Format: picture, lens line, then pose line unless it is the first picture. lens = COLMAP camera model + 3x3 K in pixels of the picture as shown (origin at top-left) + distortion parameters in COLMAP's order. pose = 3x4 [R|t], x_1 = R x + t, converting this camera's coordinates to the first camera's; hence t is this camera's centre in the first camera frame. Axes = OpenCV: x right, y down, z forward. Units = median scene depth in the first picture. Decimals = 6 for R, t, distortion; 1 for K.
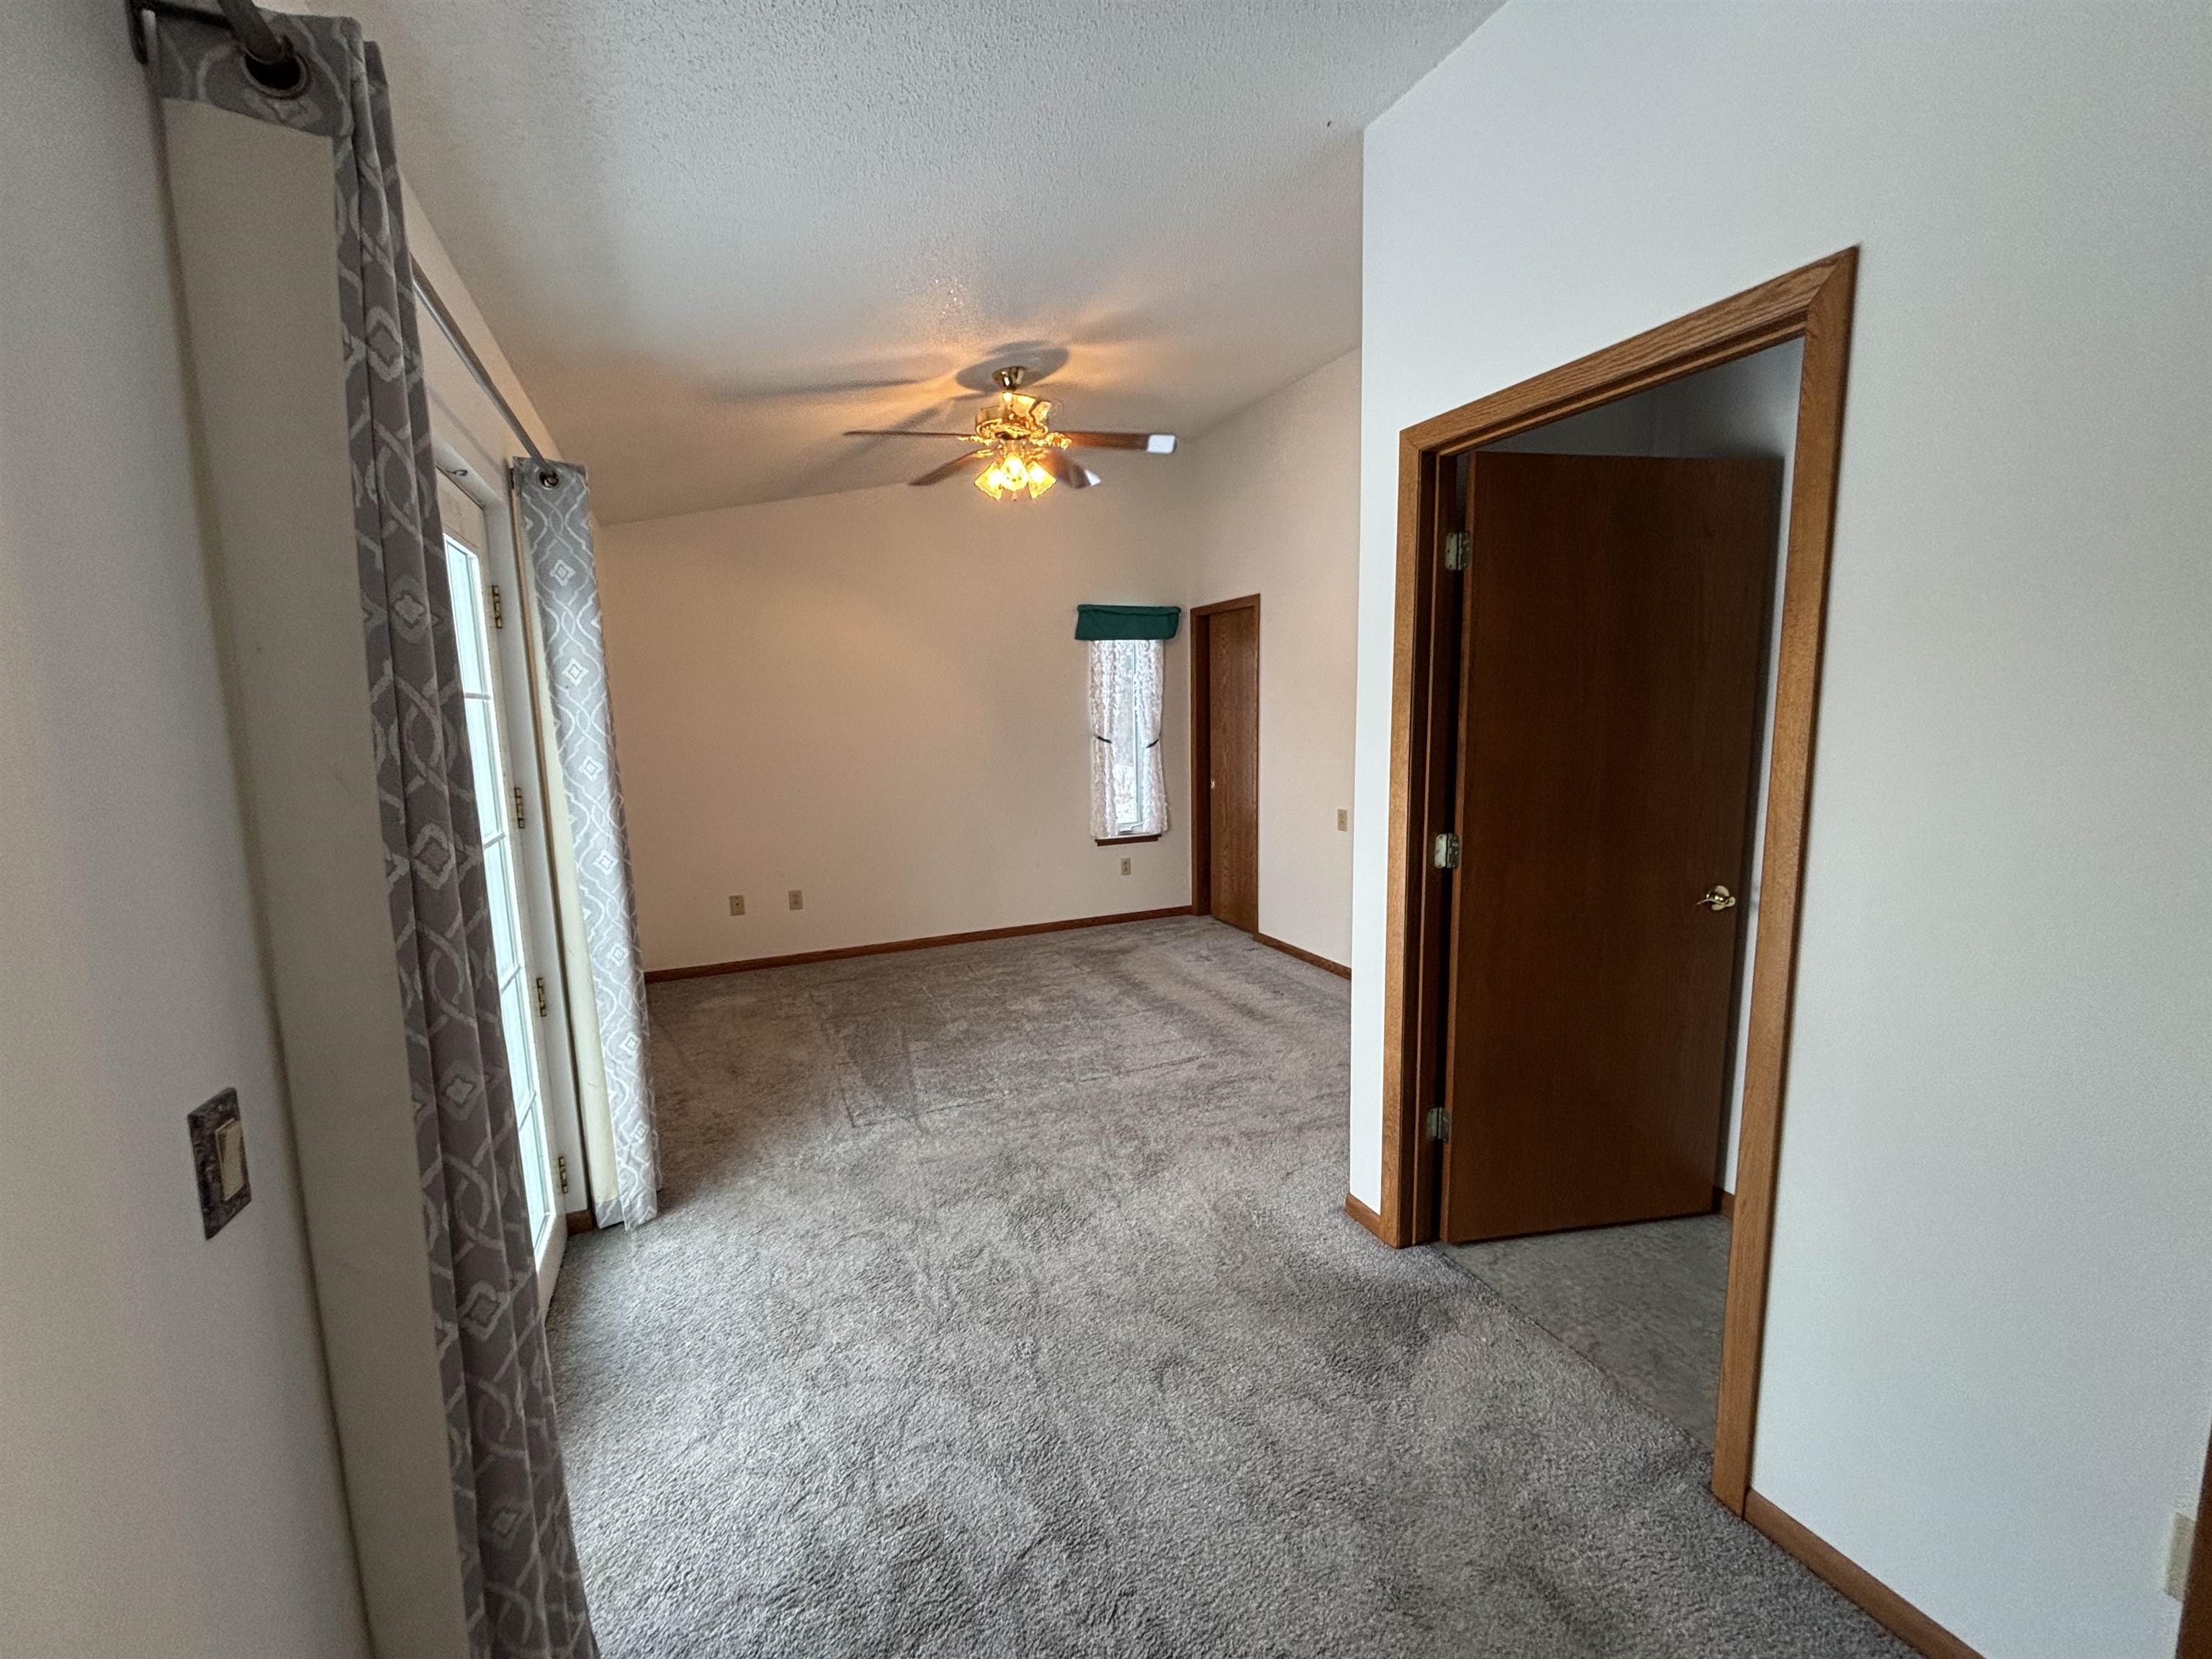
lens RADIAL K [[898.8, 0, 1107.2], [0, 898.8, 832.9], [0, 0, 1]] dist [0.002690, 0.001900]
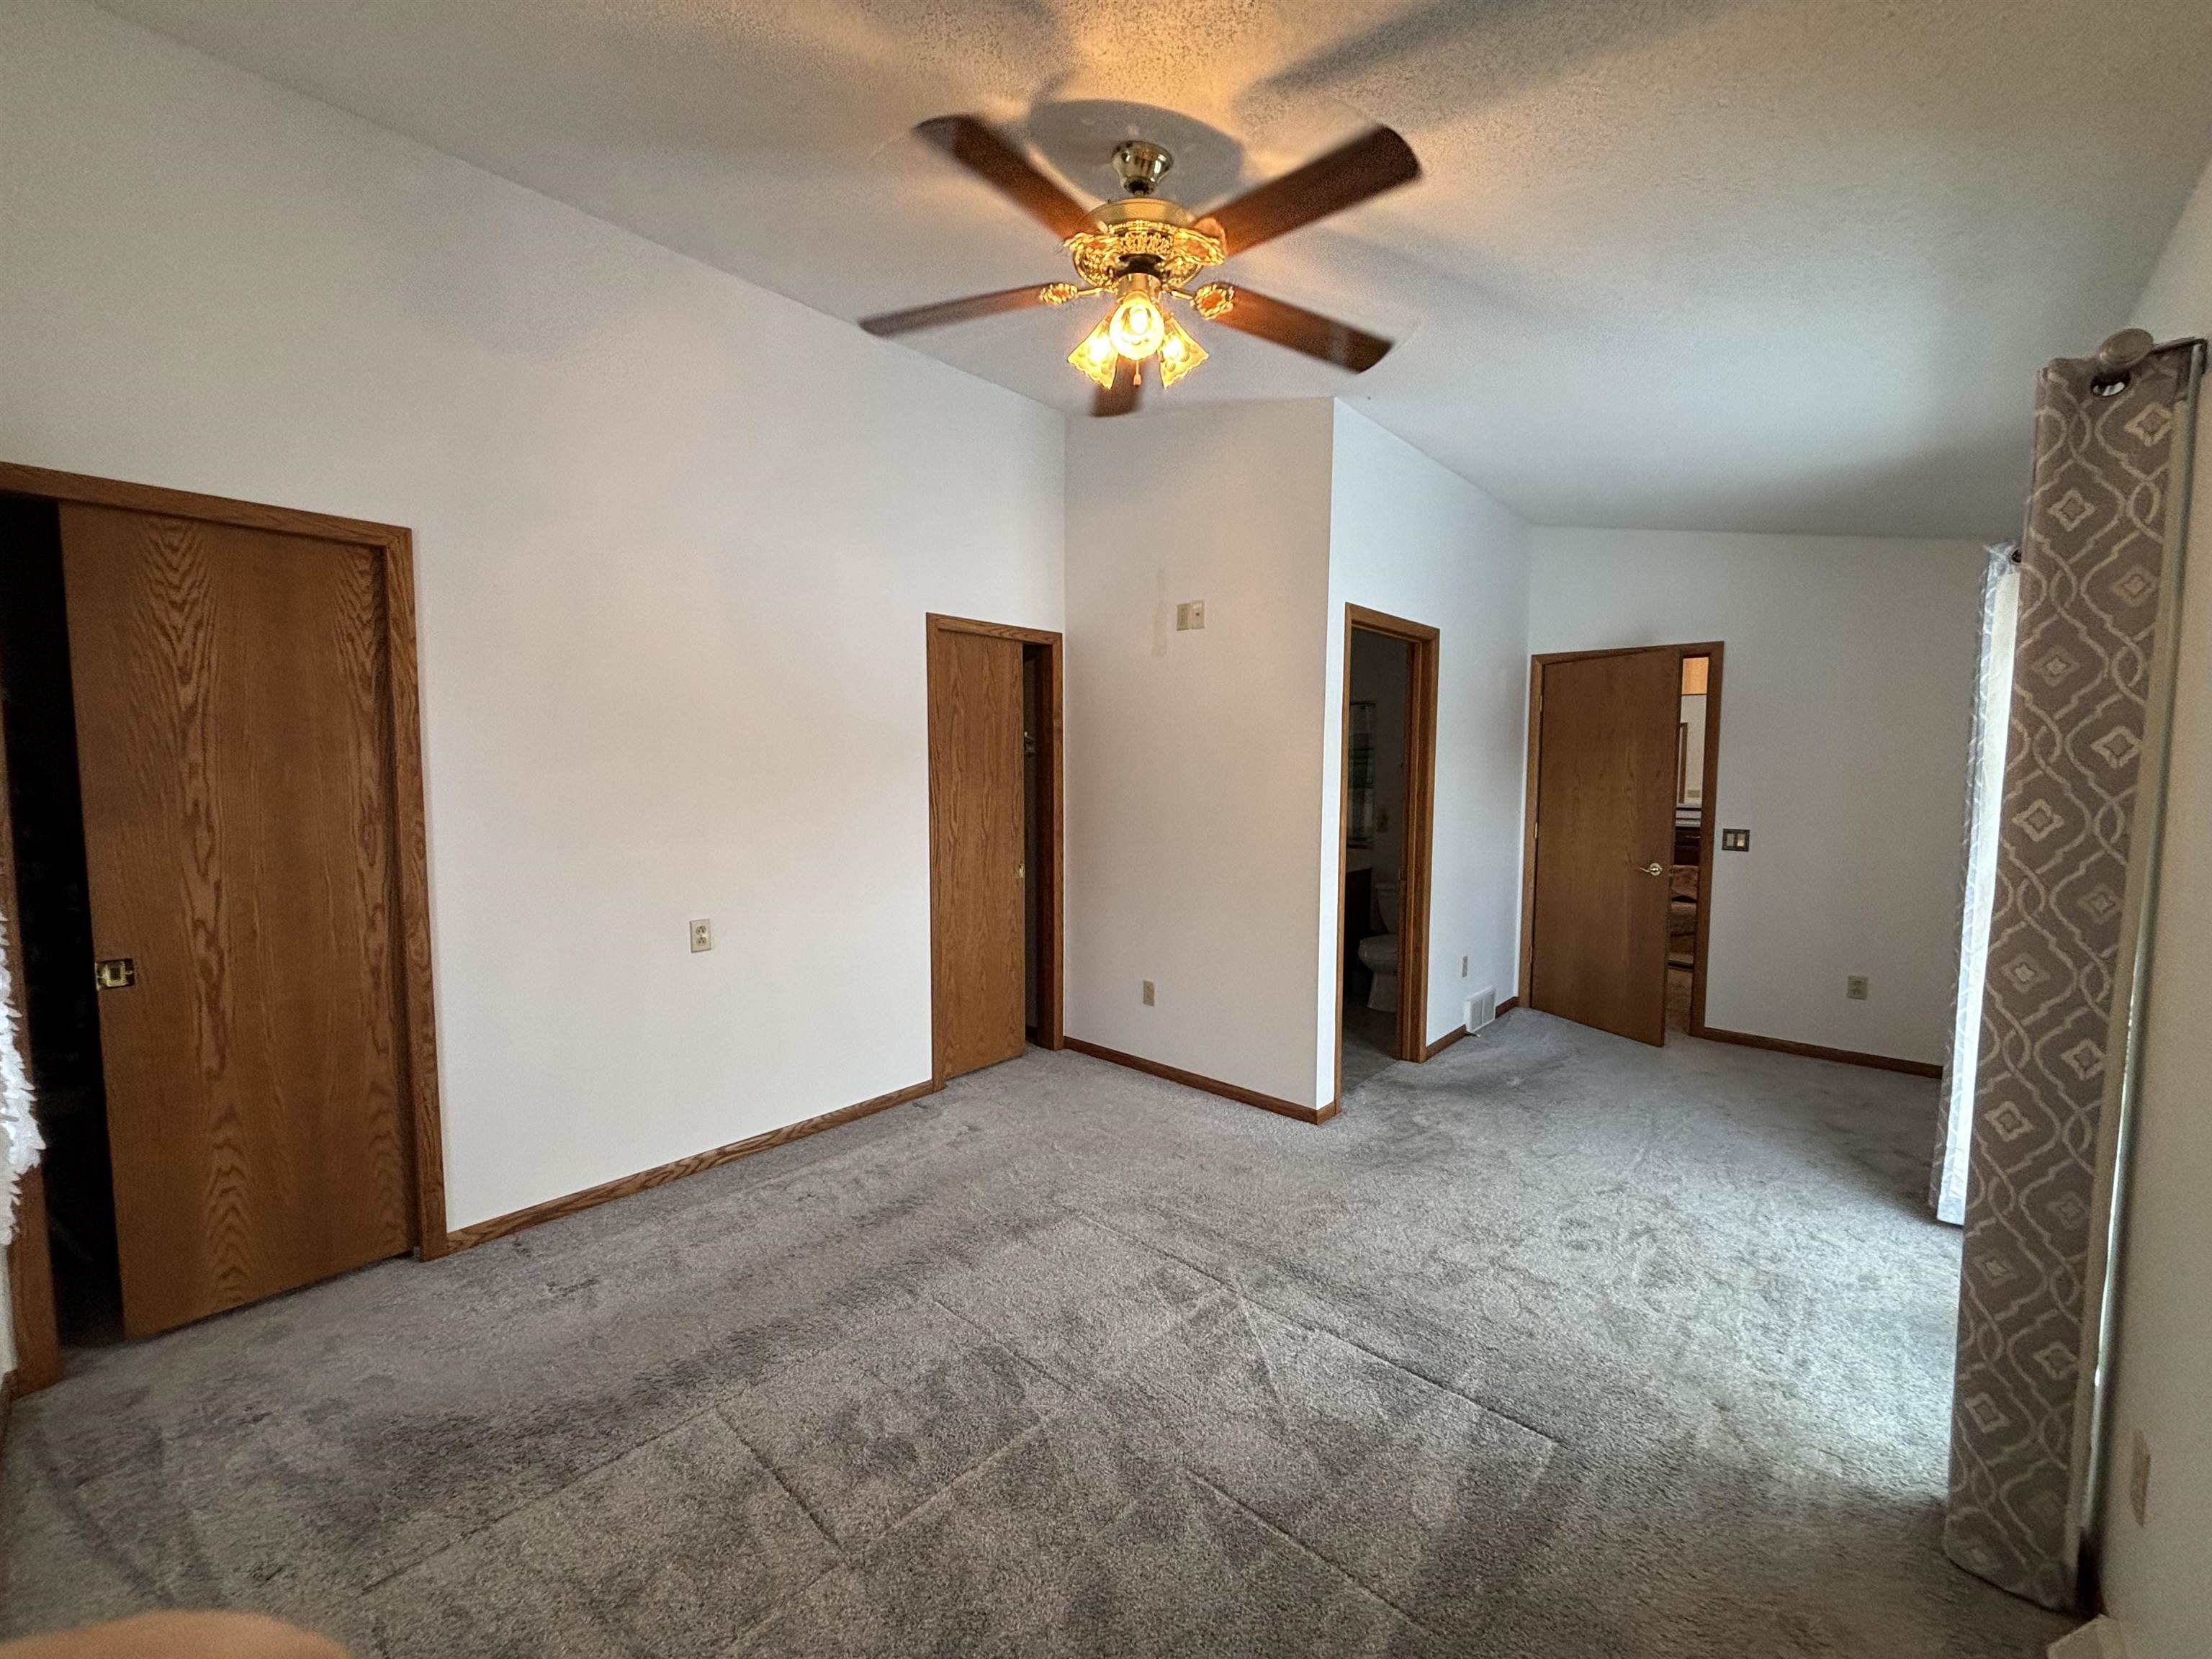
lens RADIAL K [[898.8, 0, 1106.2], [0, 898.8, 832.0], [0, 0, 1]] dist [0.002690, 0.001900]
pose [[-0.417092, -0.042829, 0.907855, -0.880591], [0.132080, 0.985429, 0.107169, -0.230435], [-0.899216, 0.164609, -0.405358, 1.854602]]
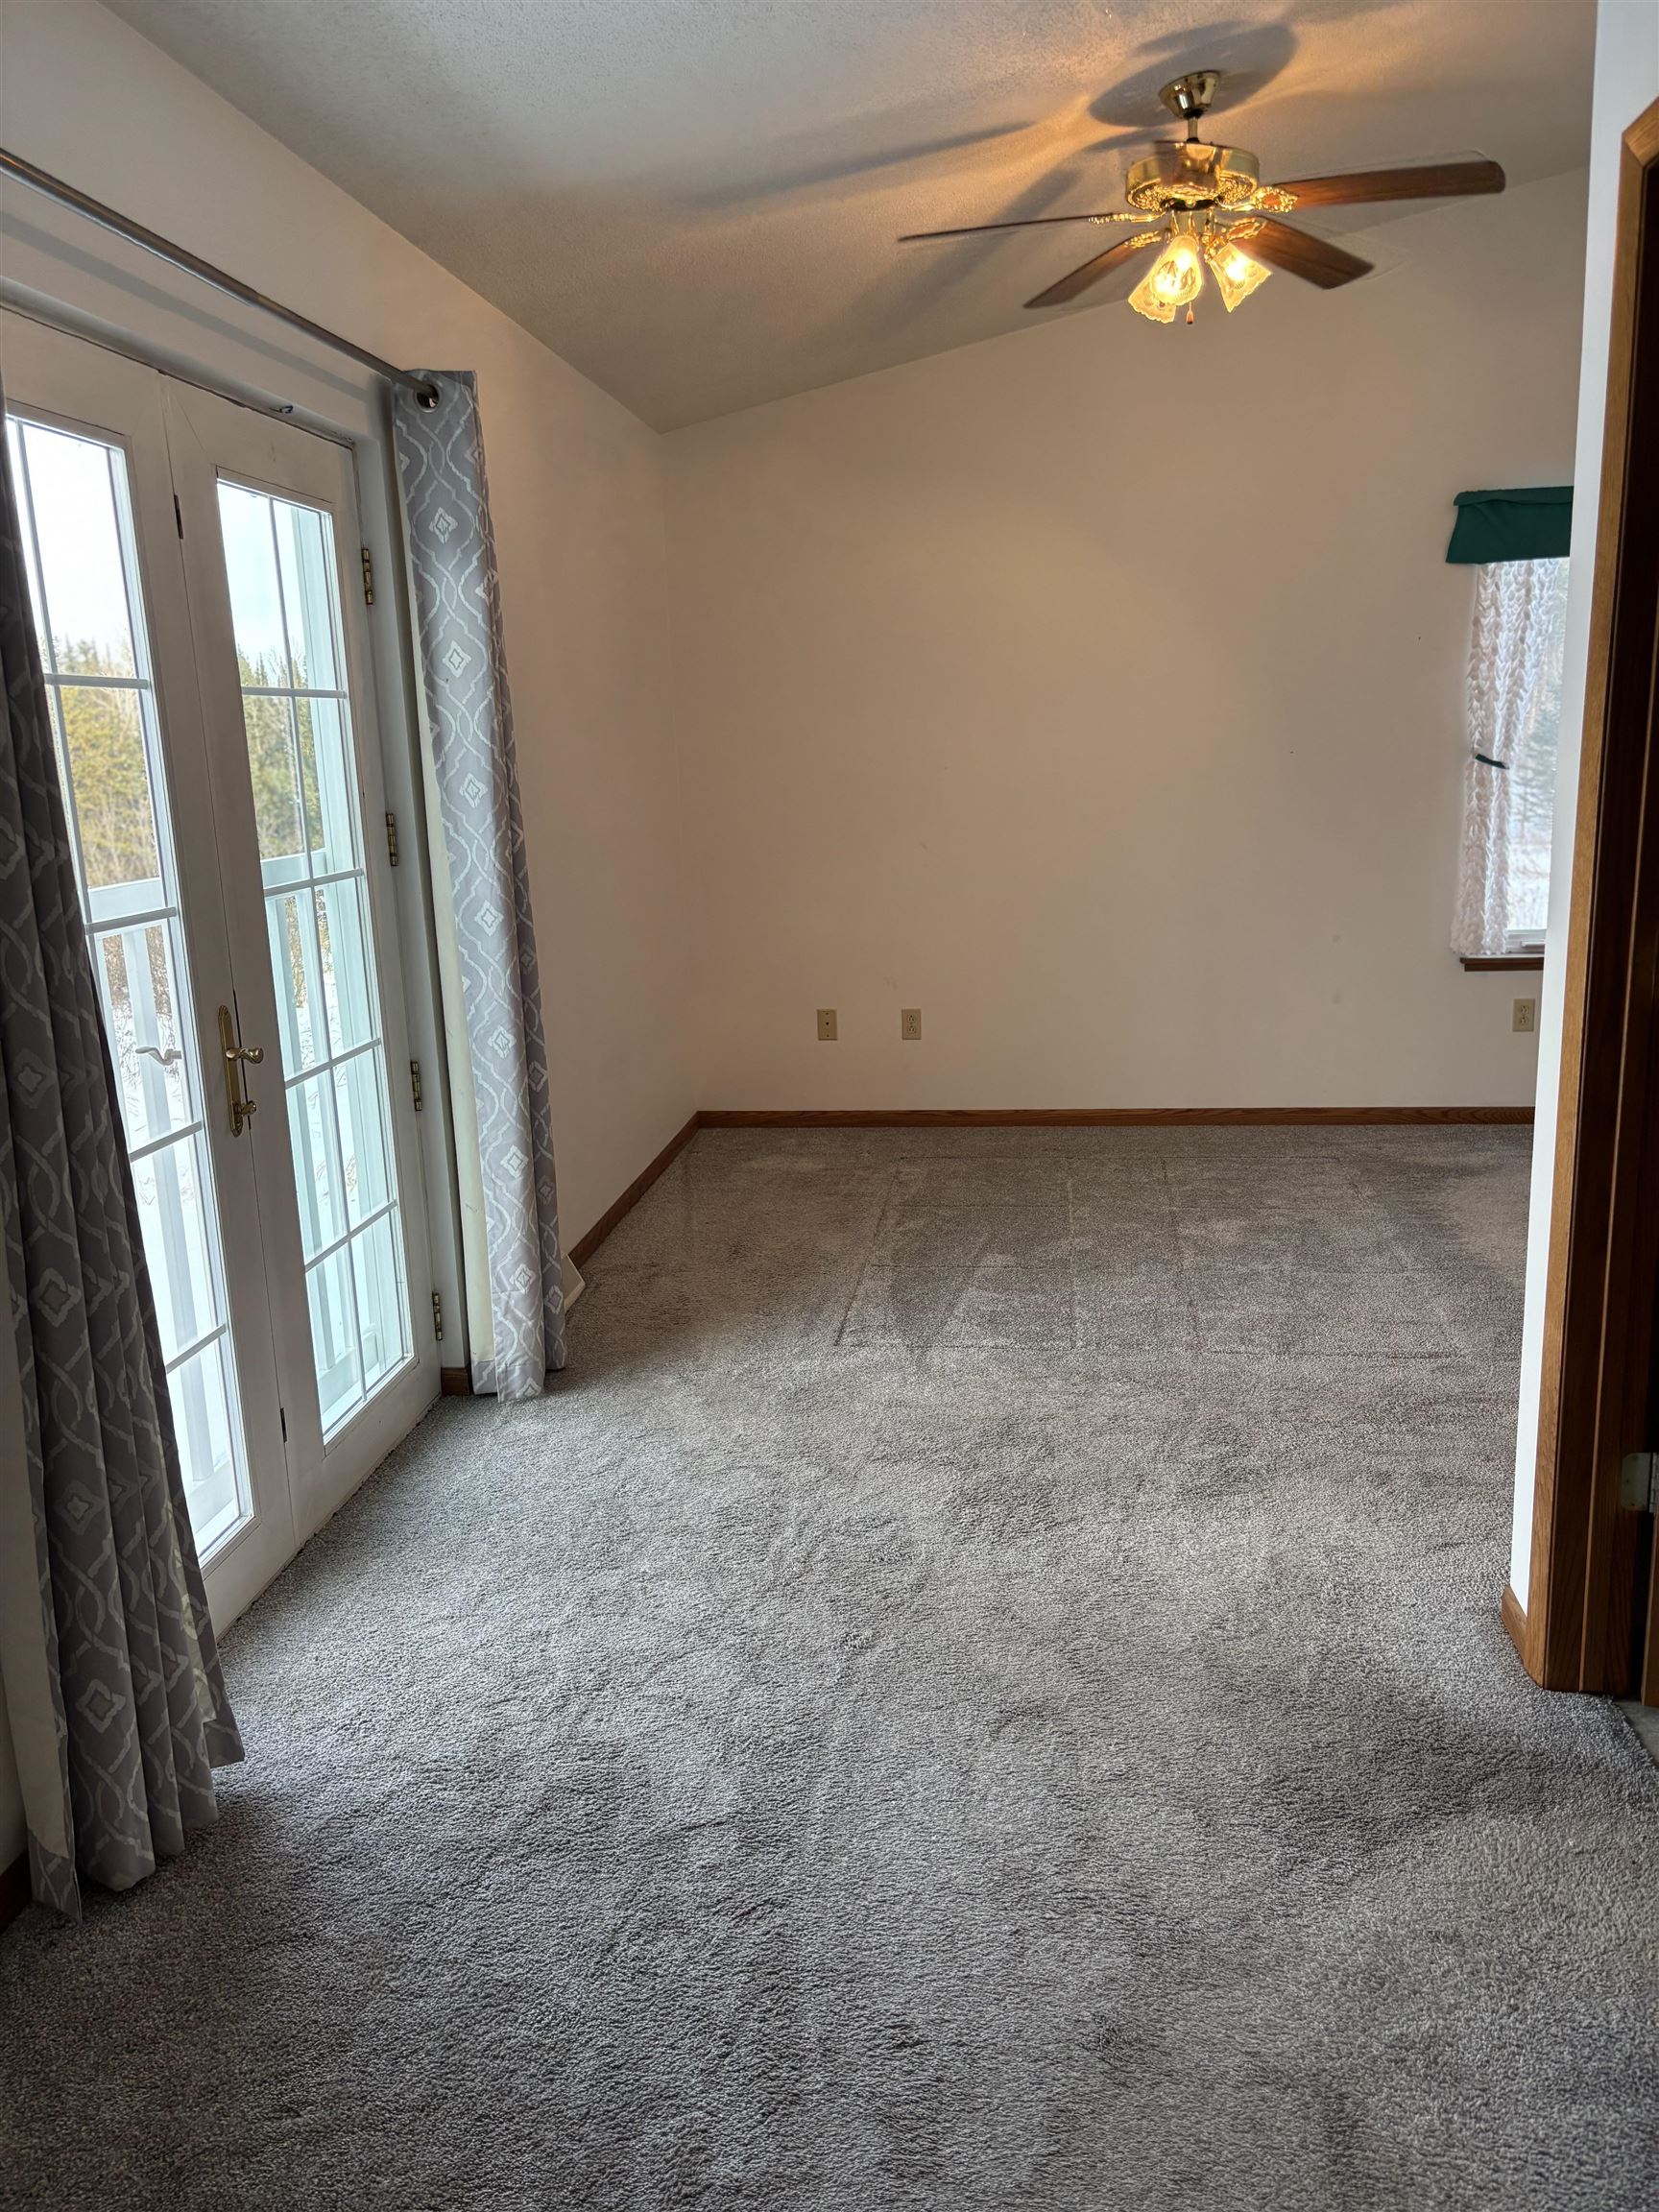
lens RADIAL K [[1694.4, 0, 842.8], [0, 1694.4, 1103.9], [0, 0, 1]] dist [0.070388, -0.059721]
pose [[0.863273, 0.102051, -0.494313, 0.408587], [-0.057698, 0.992880, 0.104215, 0.021469], [0.501429, -0.061445, 0.863014, -0.090010]]
